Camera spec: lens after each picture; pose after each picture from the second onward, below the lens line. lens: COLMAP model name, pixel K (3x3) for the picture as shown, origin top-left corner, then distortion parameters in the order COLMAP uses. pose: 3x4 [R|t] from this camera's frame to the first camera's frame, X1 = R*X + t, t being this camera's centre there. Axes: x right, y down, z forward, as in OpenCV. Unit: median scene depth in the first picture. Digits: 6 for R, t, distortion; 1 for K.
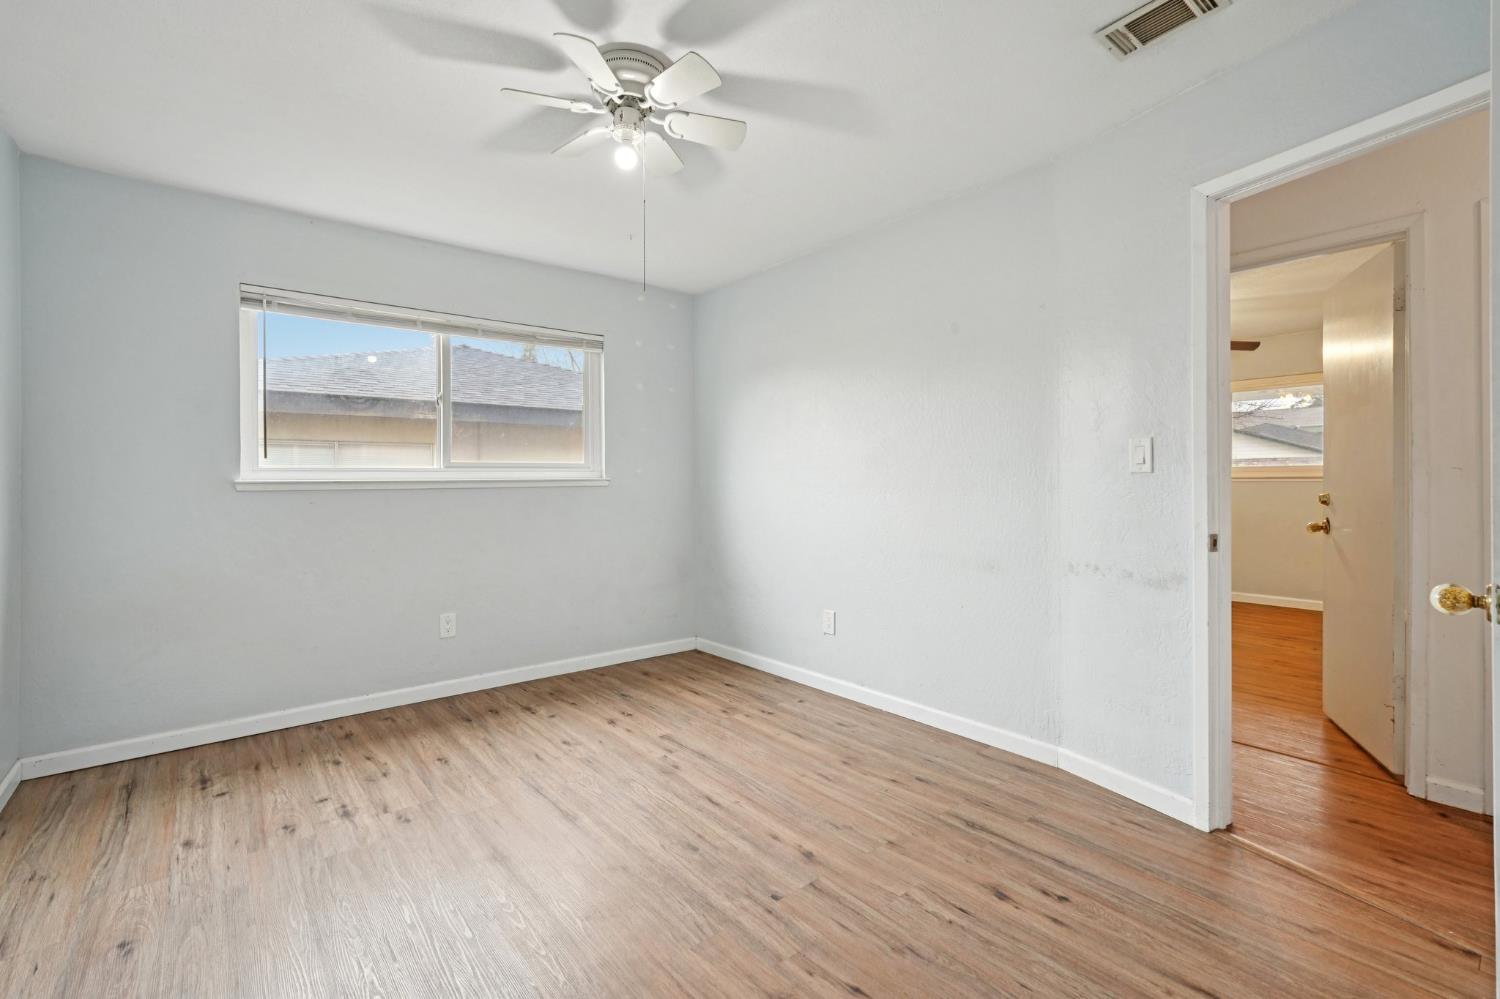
lens RADIAL K [[661.8, 0, 752.0], [0, 661.8, 490.1], [0, 0, 1]] dist [0.001481, 0.000861]
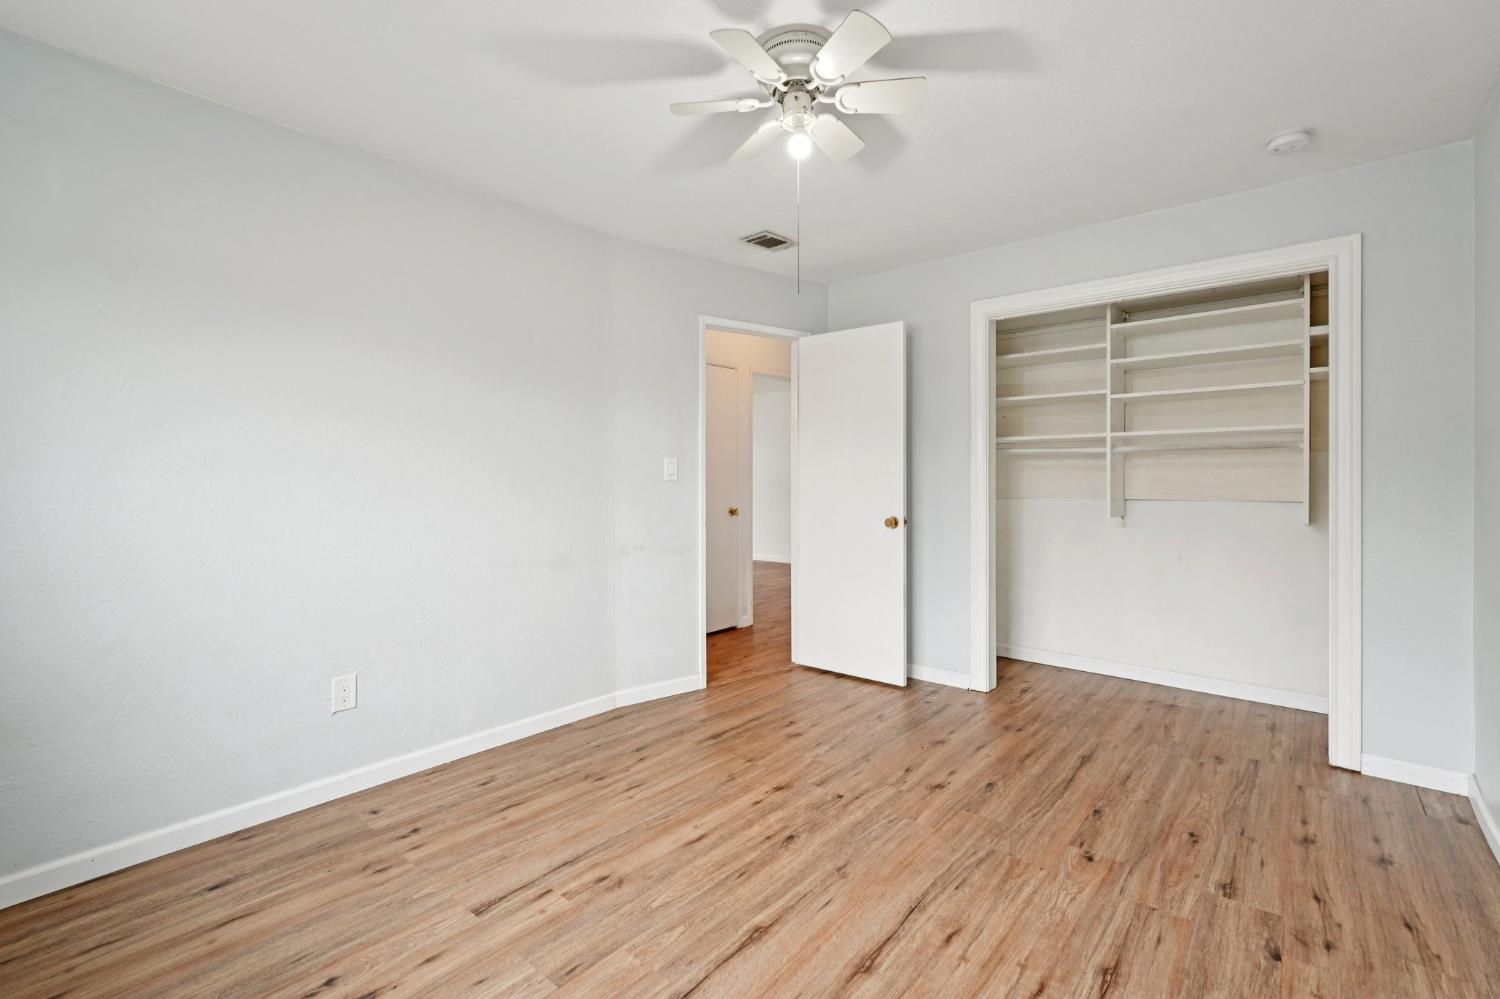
lens RADIAL K [[661.8, 0, 756.7], [0, 661.8, 494.4], [0, 0, 1]] dist [0.001481, 0.000861]
pose [[-0.177063, -0.011246, 0.984135, -0.856086], [0.010096, 0.999861, 0.013242, -0.013062], [-0.984148, 0.012280, -0.176924, 0.955068]]
